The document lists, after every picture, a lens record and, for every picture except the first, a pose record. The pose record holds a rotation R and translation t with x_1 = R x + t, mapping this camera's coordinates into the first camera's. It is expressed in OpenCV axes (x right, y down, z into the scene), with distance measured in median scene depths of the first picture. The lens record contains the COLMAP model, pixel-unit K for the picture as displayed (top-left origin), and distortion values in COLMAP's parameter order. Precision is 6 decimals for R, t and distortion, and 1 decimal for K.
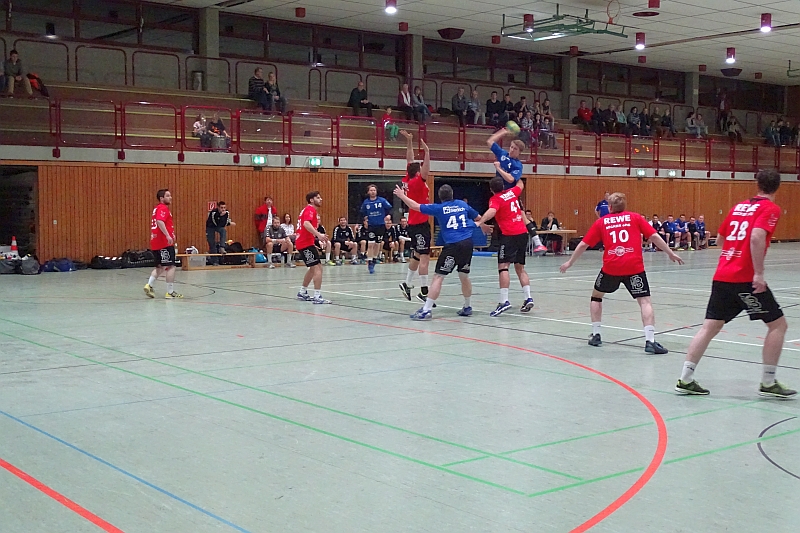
lens RADIAL K [[1057.4, 0, 390.5], [0, 1057.4, 243.9], [0, 0, 1]] dist [0.008168, 0.000000]
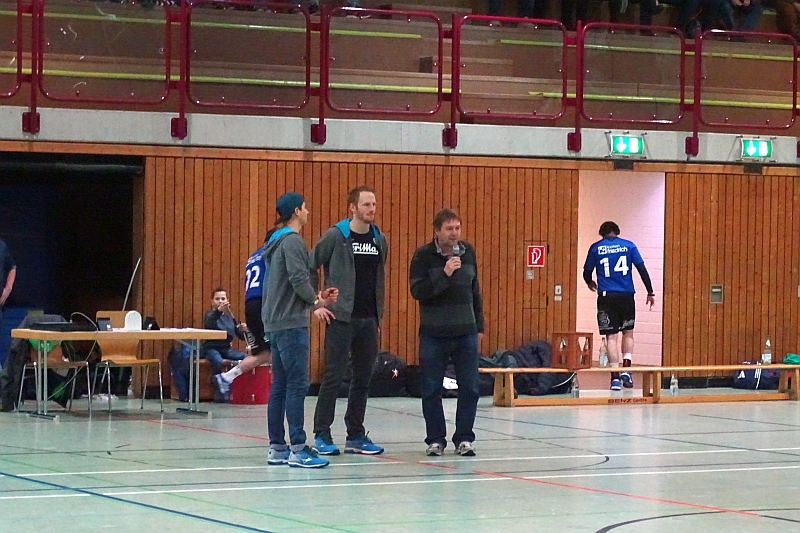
lens RADIAL K [[2636.3, 0, 399.7], [0, 2636.3, 268.0], [0, 0, 1]] dist [0.055566, 0.000000]
pose [[0.989920, 0.008753, -0.141355, -0.286848], [-0.012966, 0.999498, -0.028914, 0.008163], [0.141031, 0.030455, 0.989537, -0.237530]]
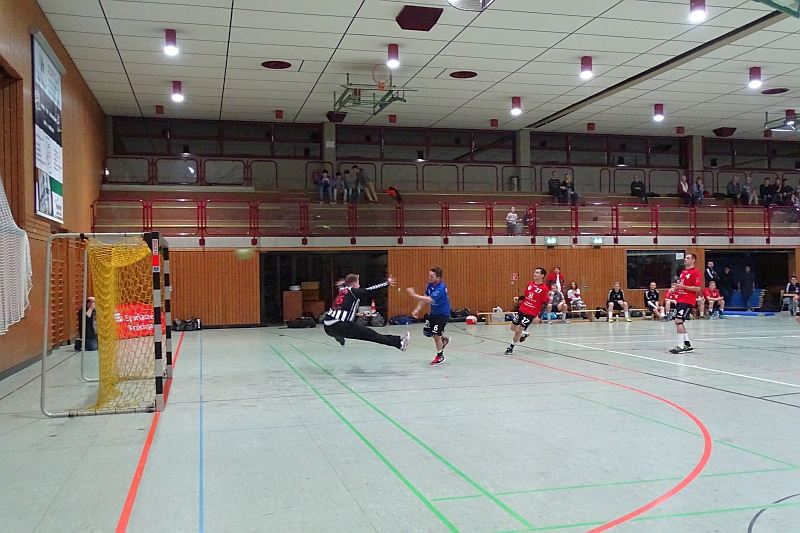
lens RADIAL K [[759.4, 0, 380.4], [0, 759.4, 276.6], [0, 0, 1]] dist [-0.021177, 0.000000]
pose [[0.906538, -0.014755, -0.421866, 0.074954], [-0.000135, 0.999379, -0.035243, -0.001862], [0.422124, 0.032006, 0.905973, 0.058722]]
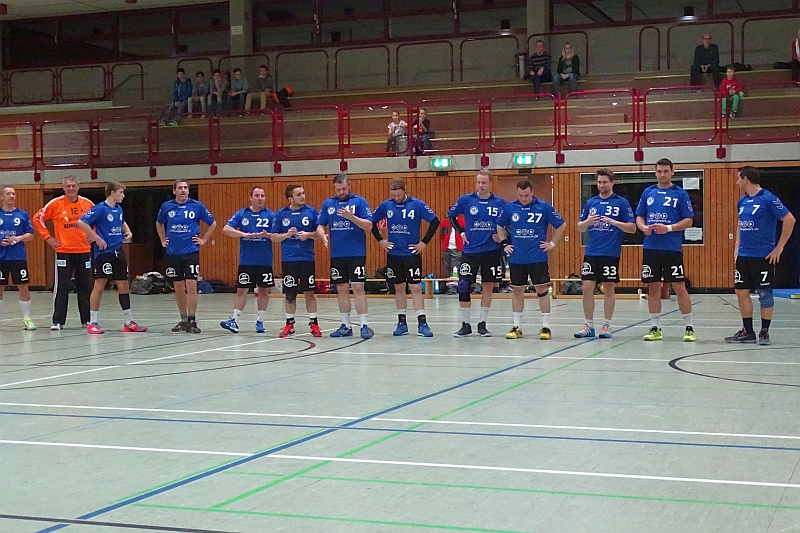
lens RADIAL K [[1209.9, 0, 429.7], [0, 1209.9, 250.3], [0, 0, 1]] dist [0.000926, 0.000000]
pose [[0.514150, 0.010753, -0.857633, 0.615372], [-0.013391, 0.999900, 0.004509, -0.016533], [0.857596, 0.009167, 0.514243, 0.494619]]
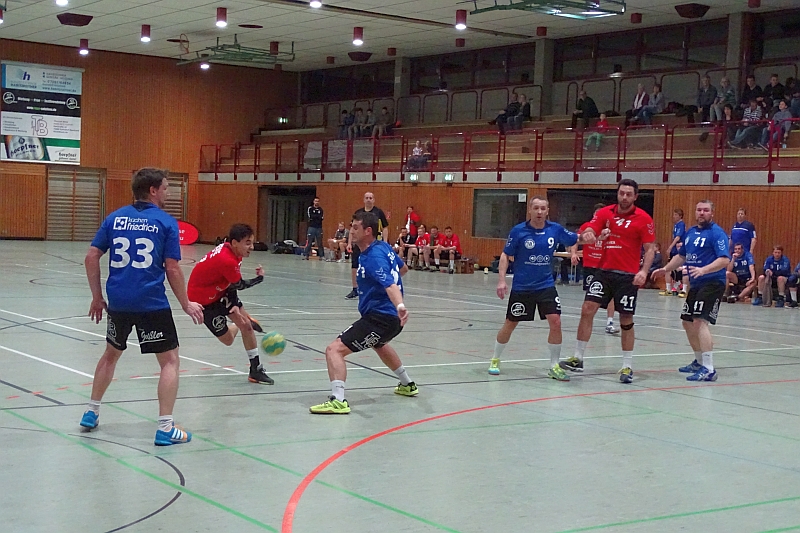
lens RADIAL K [[1311.5, 0, 400.8], [0, 1311.5, 265.2], [0, 0, 1]] dist [0.043333, 0.000000]
pose [[-0.060617, 0.033469, -0.997600, 1.270509], [-0.079183, 0.996127, 0.038231, -0.034180], [0.995015, 0.081310, -0.057732, 1.016784]]
